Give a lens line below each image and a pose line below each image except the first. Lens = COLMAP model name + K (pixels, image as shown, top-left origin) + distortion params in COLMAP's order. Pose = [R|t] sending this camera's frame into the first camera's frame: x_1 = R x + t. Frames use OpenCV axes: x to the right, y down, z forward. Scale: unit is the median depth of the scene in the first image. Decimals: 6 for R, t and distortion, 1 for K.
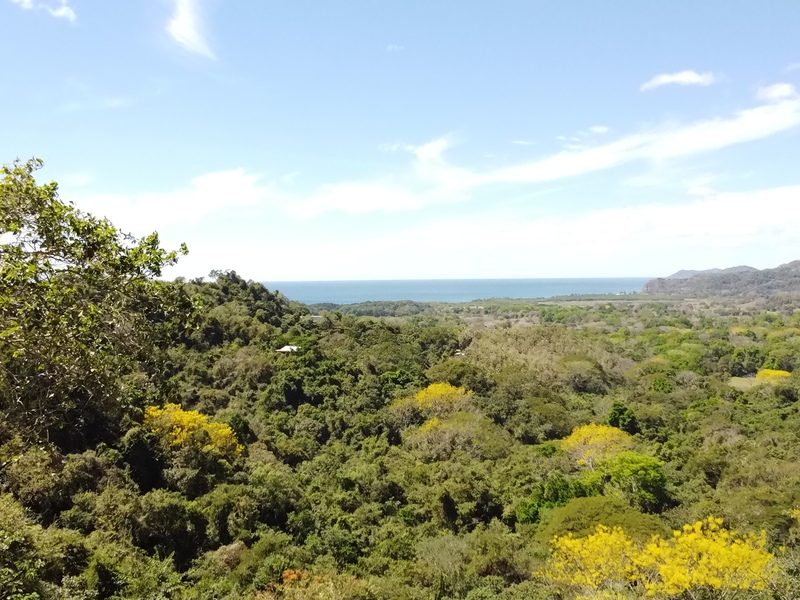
lens RADIAL K [[779.5, 0, 397.2], [0, 779.5, 288.1], [0, 0, 1]] dist [-0.014331, -0.018833]
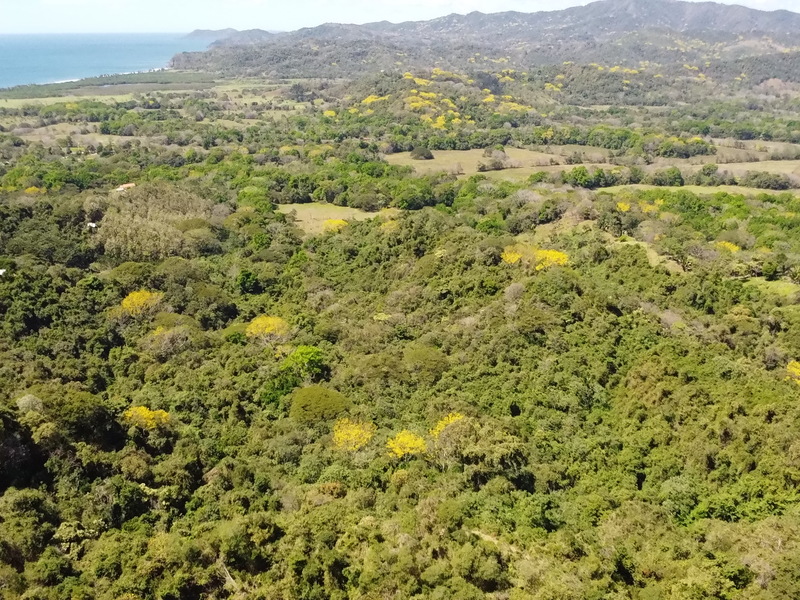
lens RADIAL K [[779.5, 0, 397.2], [0, 779.5, 288.1], [0, 0, 1]] dist [-0.014331, -0.018833]
pose [[0.830422, -0.157107, 0.534525, -0.308221], [-0.007894, 0.956003, 0.293251, -0.297528], [-0.557079, -0.247742, 0.792645, -0.347823]]
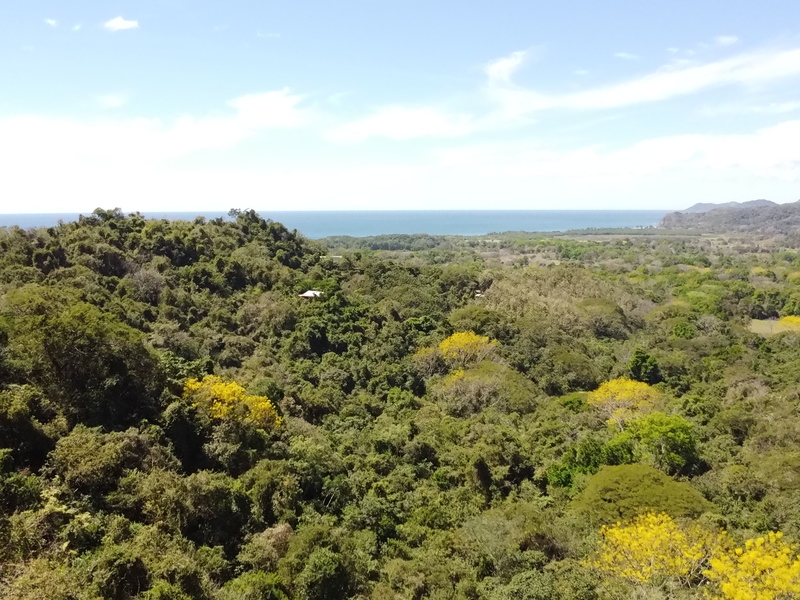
lens RADIAL K [[779.5, 0, 397.2], [0, 779.5, 288.1], [0, 0, 1]] dist [-0.014331, -0.018833]
pose [[0.999807, 0.010450, -0.016608, -0.015344], [-0.008932, 0.995993, 0.088981, -0.022439], [0.017471, -0.088816, 0.995895, 0.010802]]
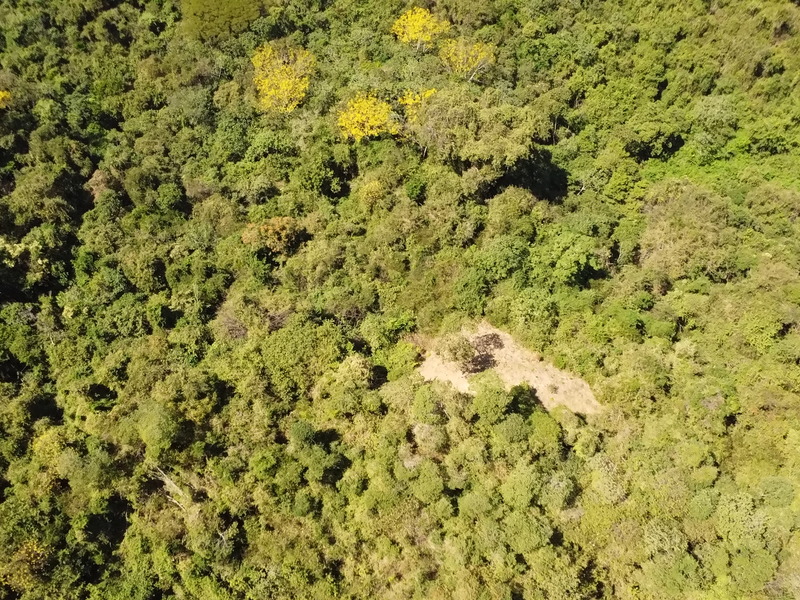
lens RADIAL K [[779.5, 0, 397.2], [0, 779.5, 288.1], [0, 0, 1]] dist [-0.014331, -0.018833]
pose [[0.746658, -0.554896, 0.366870, -0.158499], [-0.002457, 0.549207, 0.835683, -0.307542], [-0.665204, -0.624870, 0.408706, -0.083401]]
